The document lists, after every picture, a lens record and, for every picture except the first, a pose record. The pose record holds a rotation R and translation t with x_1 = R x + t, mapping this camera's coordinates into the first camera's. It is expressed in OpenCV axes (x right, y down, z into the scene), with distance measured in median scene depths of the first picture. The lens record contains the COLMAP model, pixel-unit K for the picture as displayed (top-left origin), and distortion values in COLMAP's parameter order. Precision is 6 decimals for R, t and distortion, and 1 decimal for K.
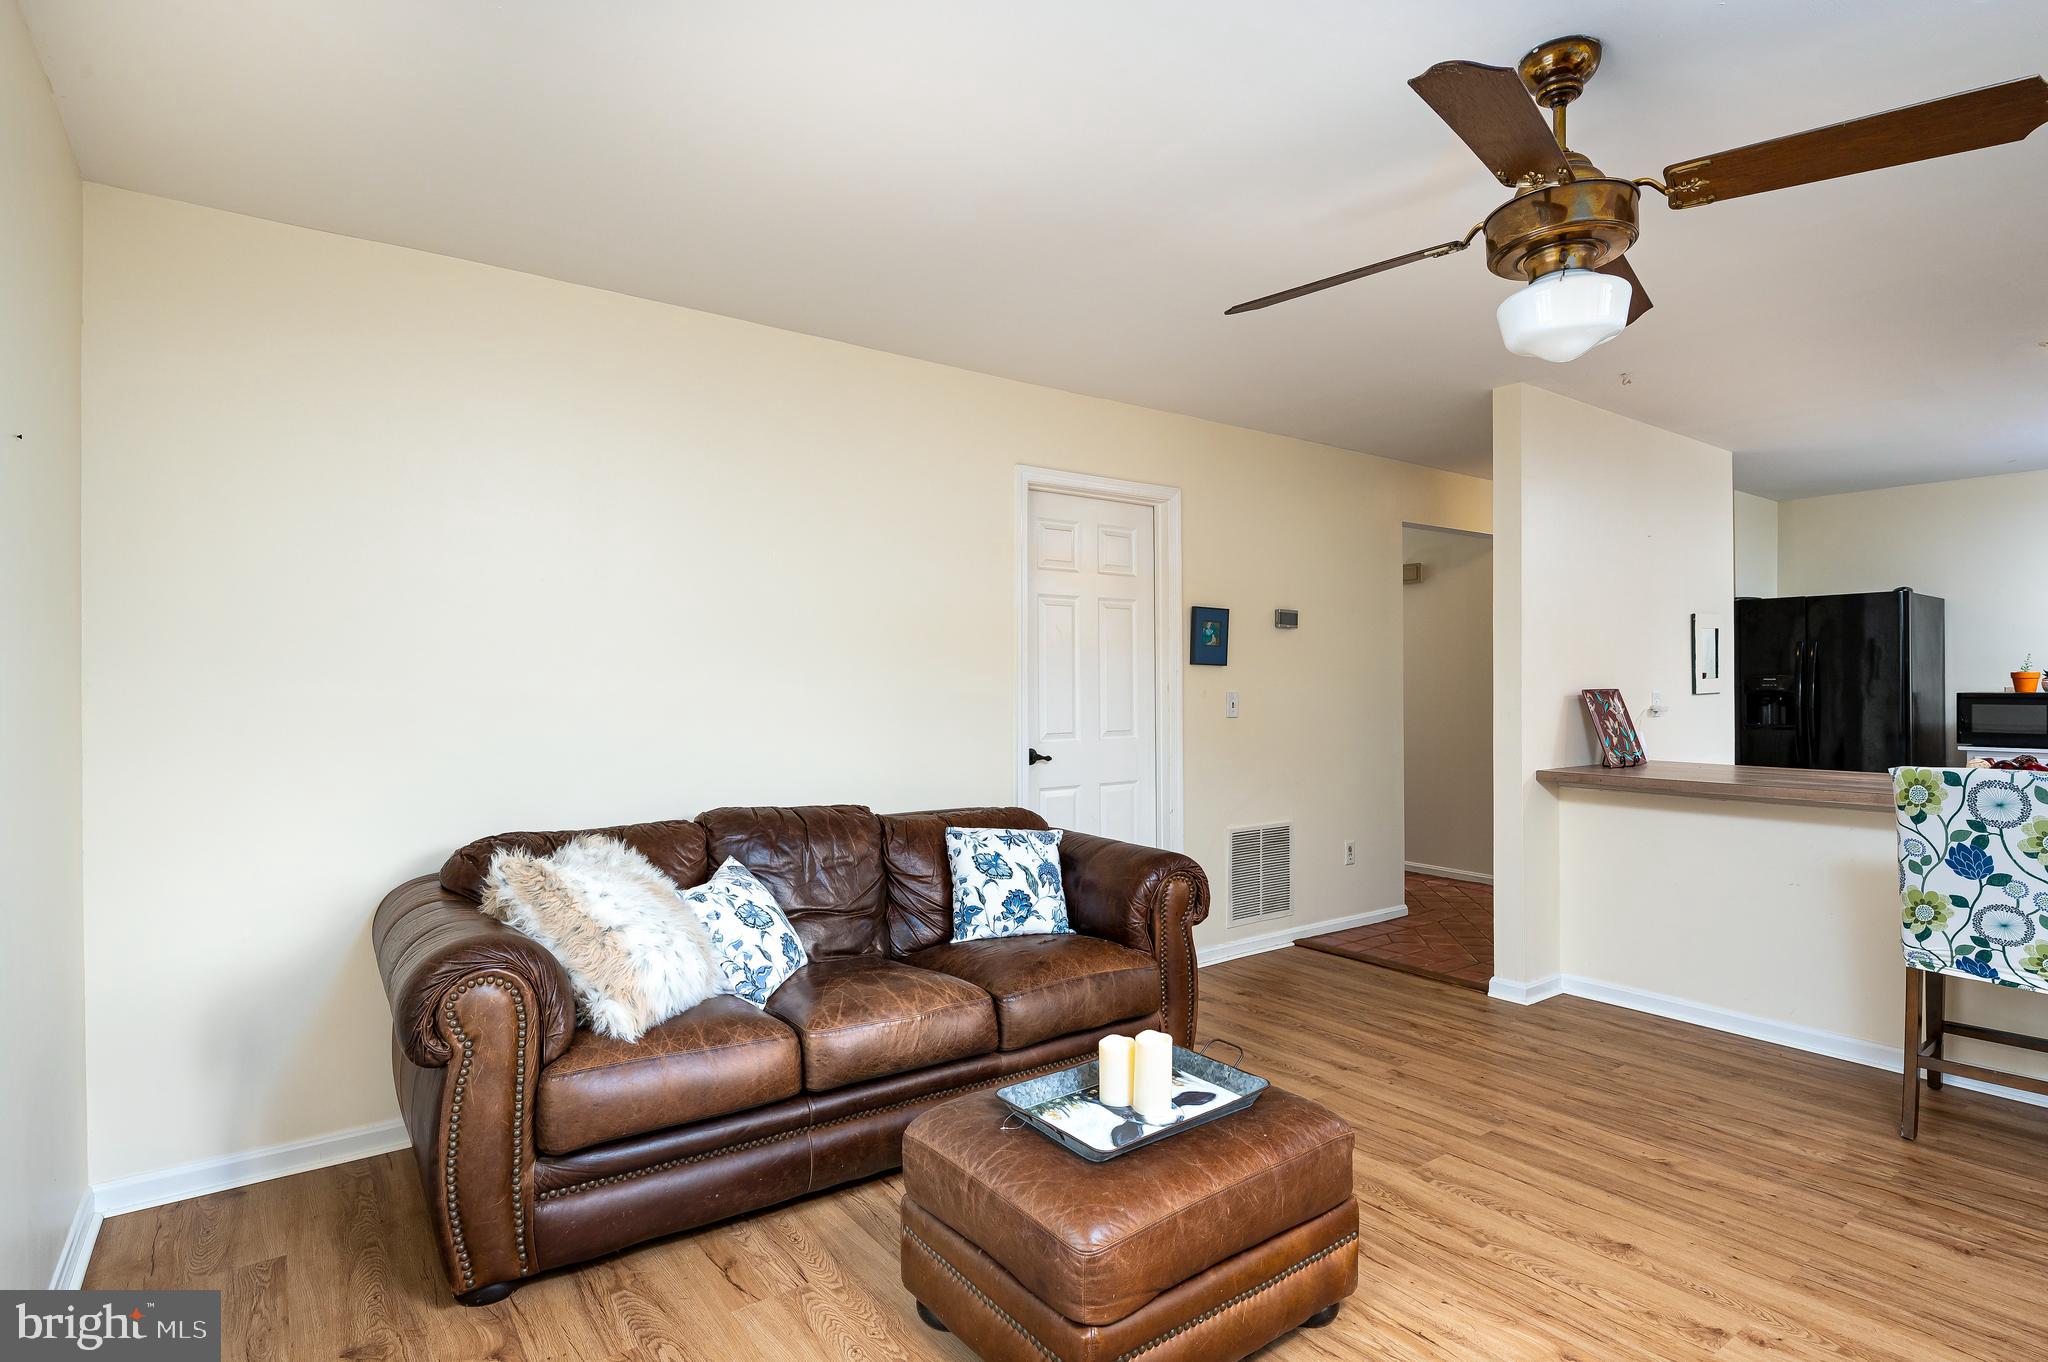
lens RADIAL K [[1029.2, 0, 1024.0], [0, 1029.2, 681.0], [0, 0, 1]] dist [-0.010398, 0.000376]
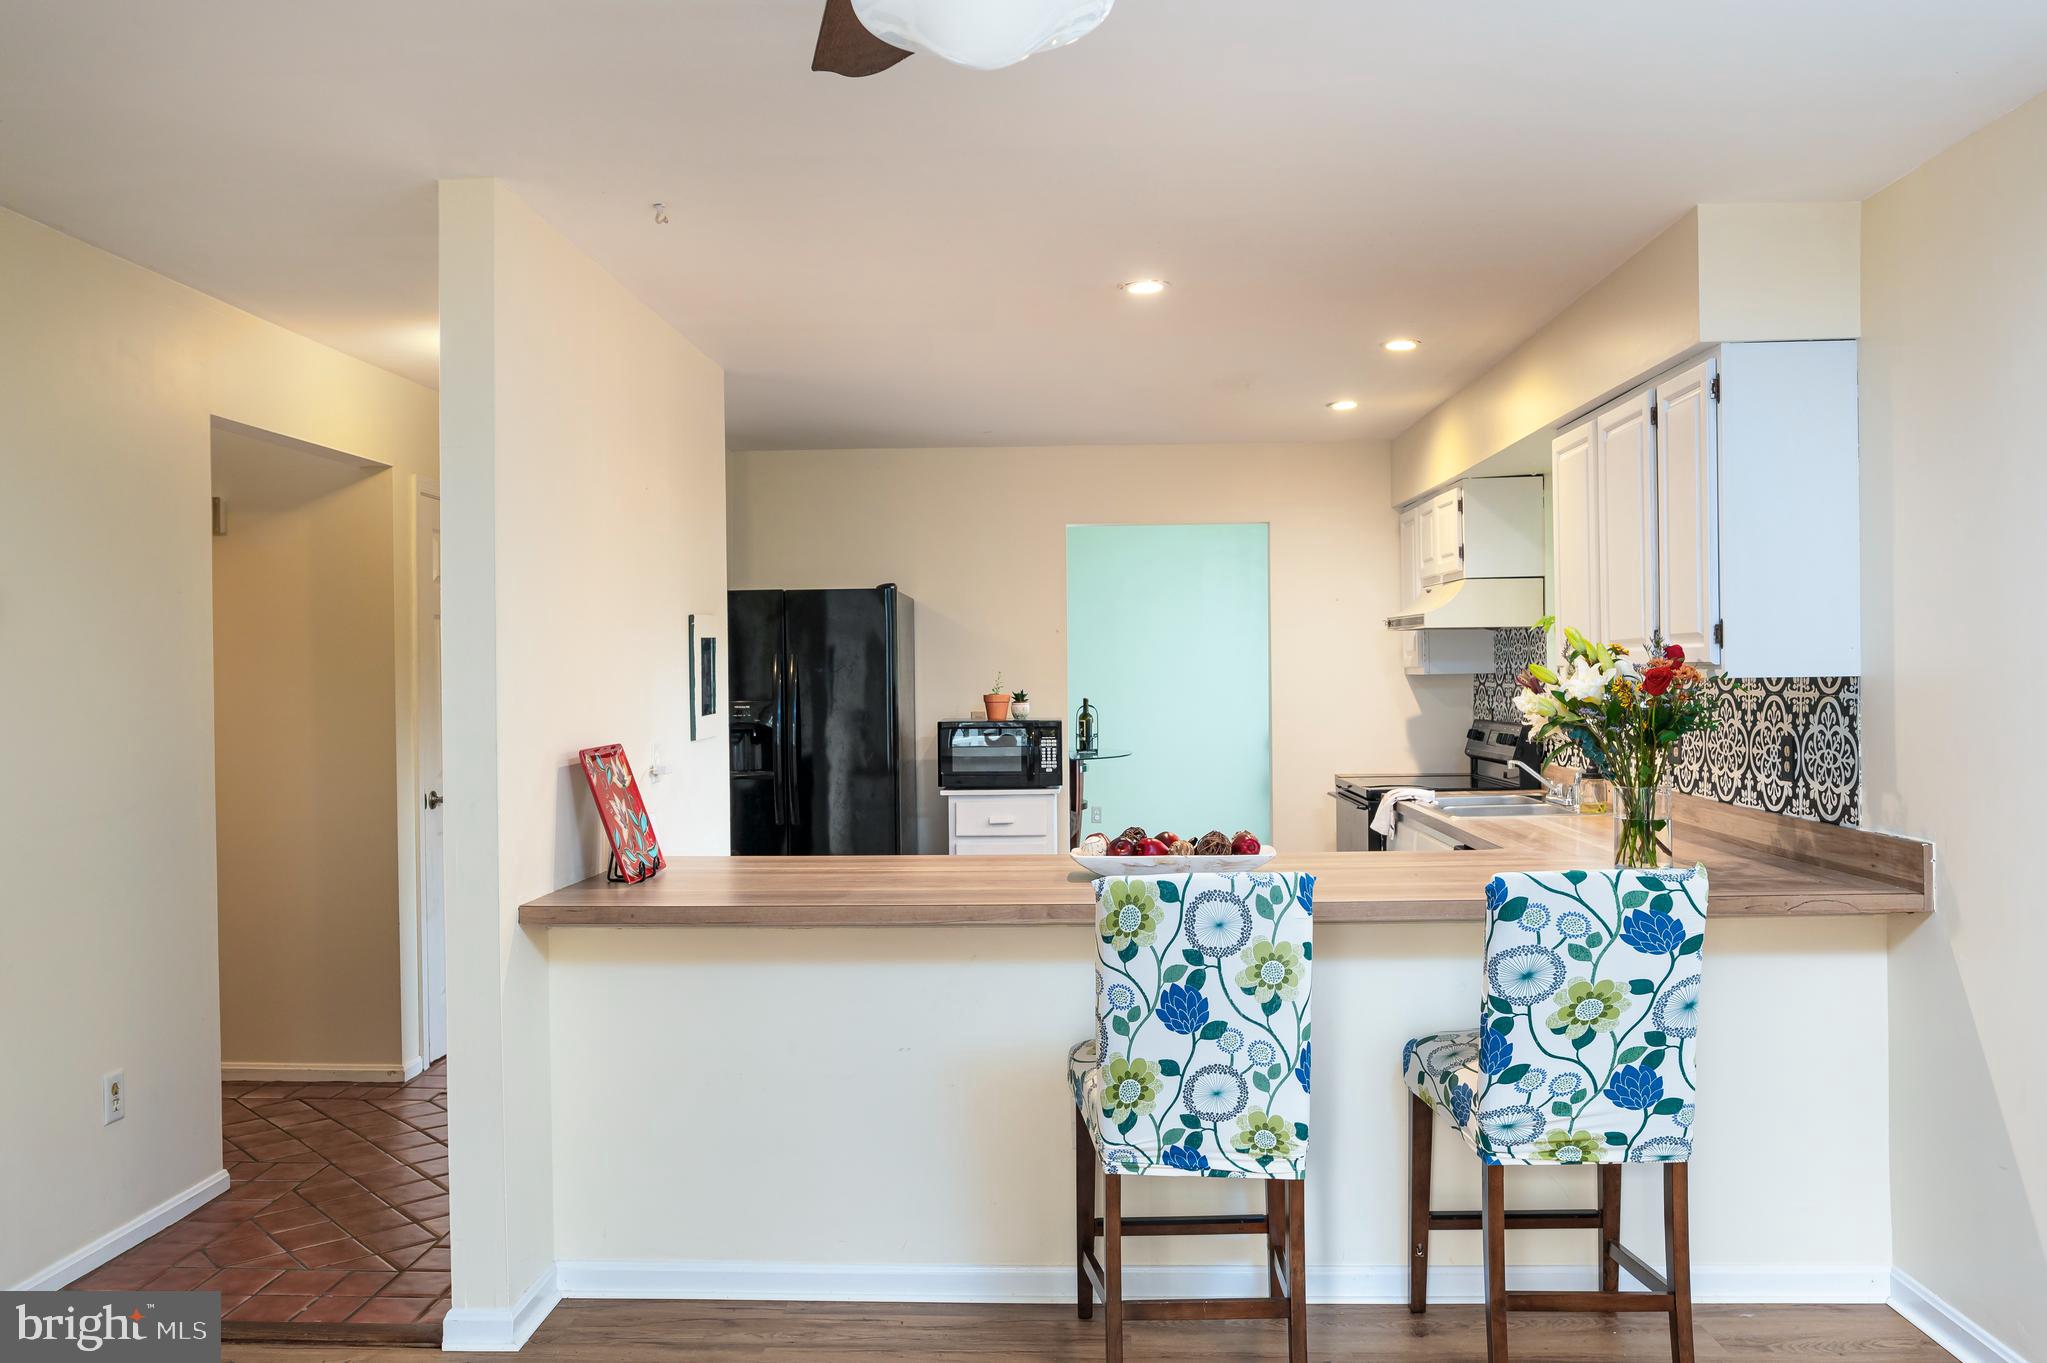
lens RADIAL K [[1589.1, 0, 1023.5], [0, 1589.1, 681.5], [0, 0, 1]] dist [-0.030255, 0.003233]
pose [[0.624573, -0.005637, 0.780946, 0.024893], [0.004897, 0.999983, 0.003301, -0.046698], [-0.780951, 0.001762, 0.624589, 0.404691]]
